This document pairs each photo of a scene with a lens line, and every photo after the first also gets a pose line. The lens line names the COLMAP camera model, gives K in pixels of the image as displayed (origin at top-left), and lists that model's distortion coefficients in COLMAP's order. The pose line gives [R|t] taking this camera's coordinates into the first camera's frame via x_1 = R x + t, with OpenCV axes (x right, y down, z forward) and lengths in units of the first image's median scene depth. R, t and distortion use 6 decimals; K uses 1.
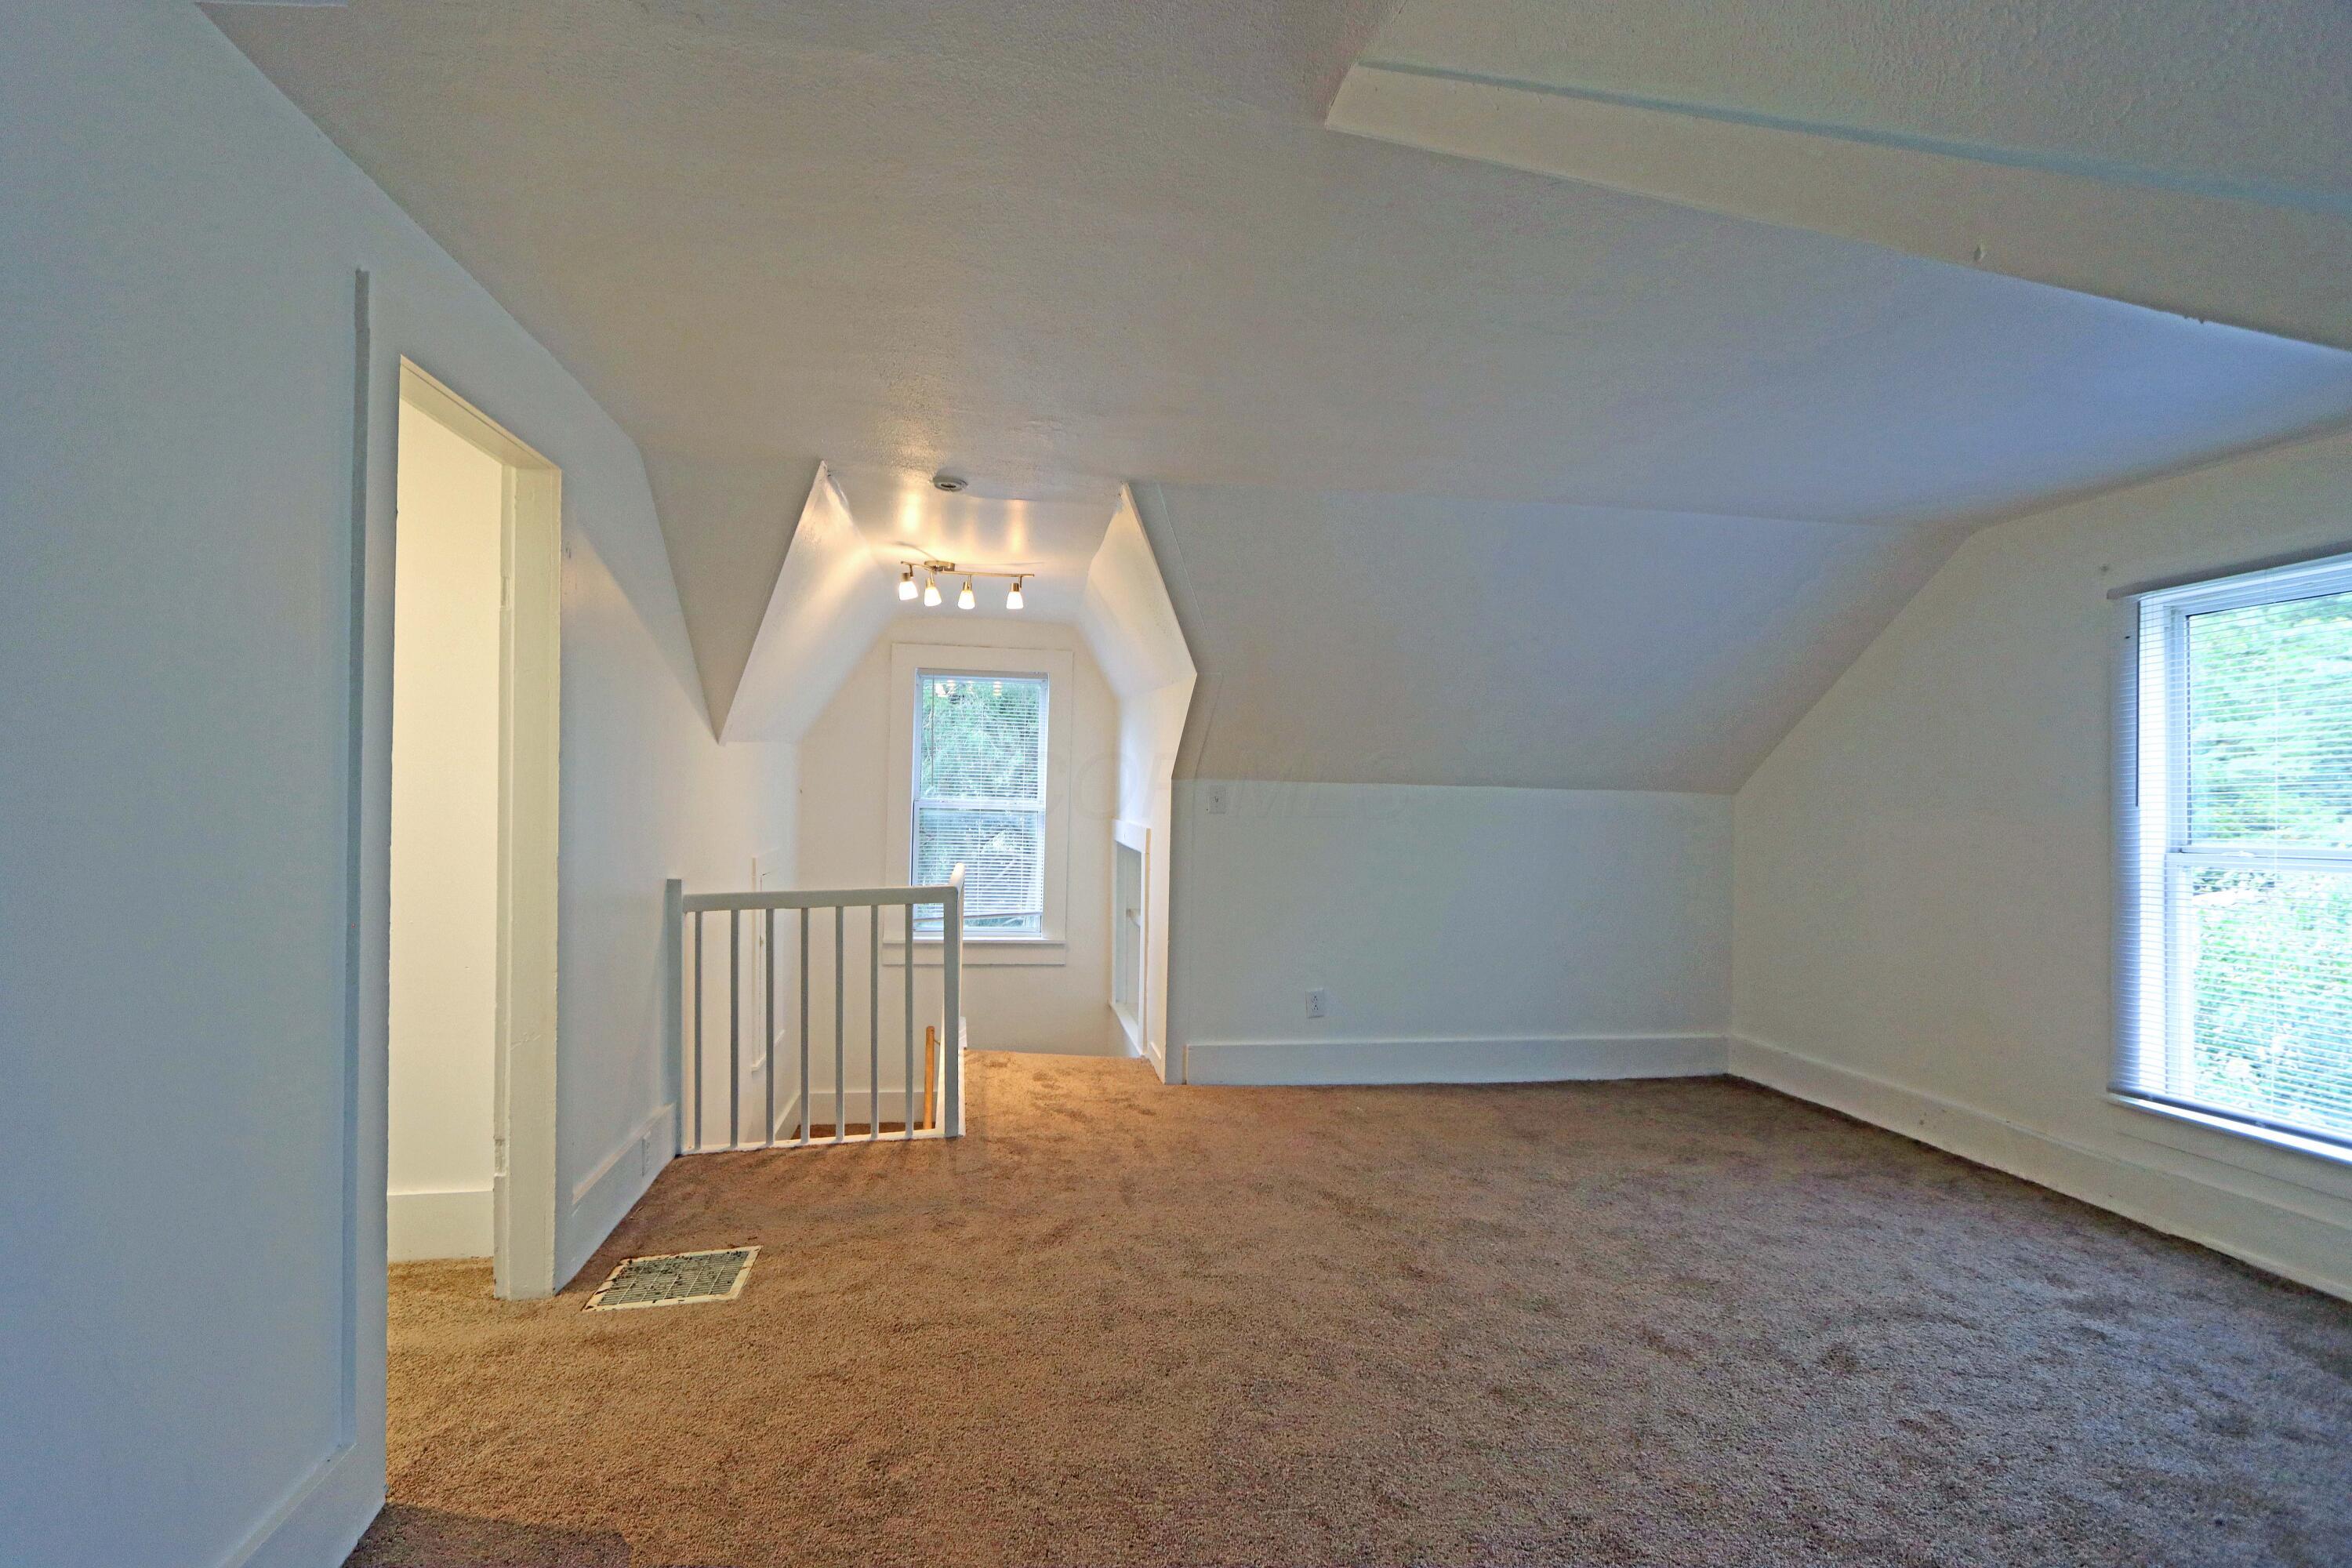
lens RADIAL K [[1085.8, 0, 1172.5], [0, 1085.8, 789.4], [0, 0, 1]] dist [-0.017034, 0.003450]
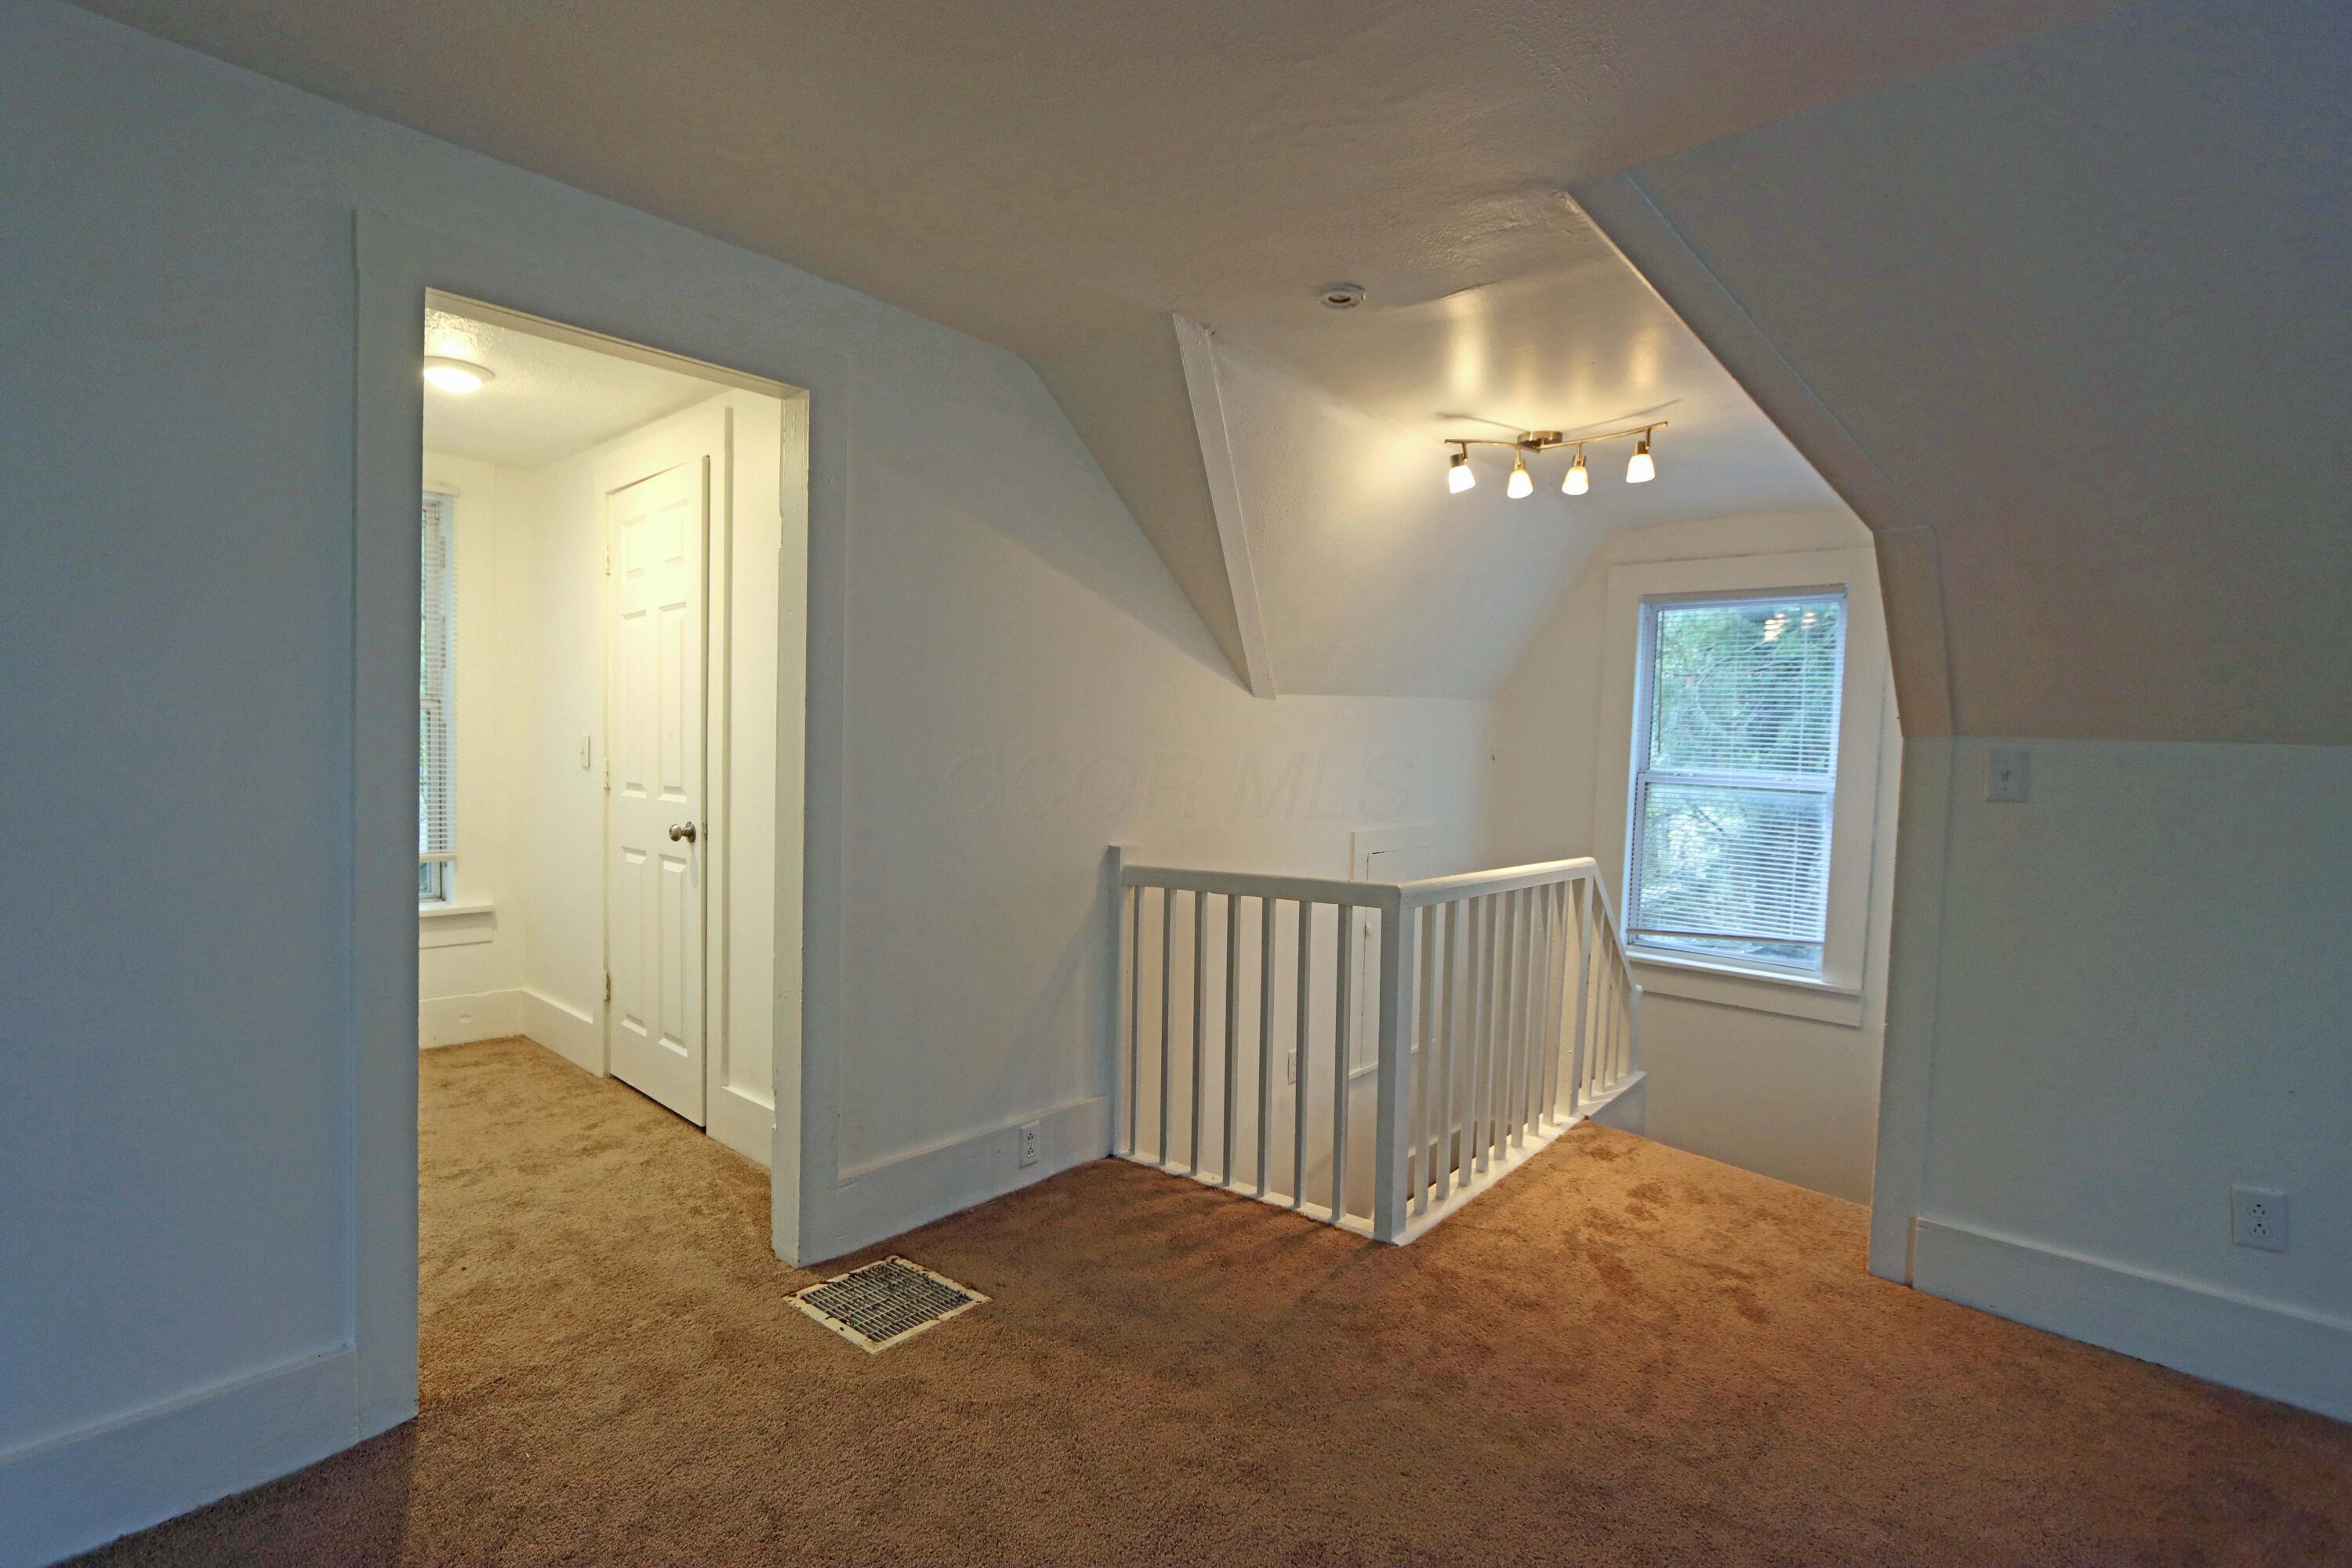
lens RADIAL K [[1085.8, 0, 1171.2], [0, 1085.8, 793.0], [0, 0, 1]] dist [-0.017034, 0.003450]
pose [[0.620332, 0.032915, -0.783649, 0.259512], [-0.014473, 0.999429, 0.030521, 0.010379], [0.784206, -0.007592, 0.620454, 0.470982]]
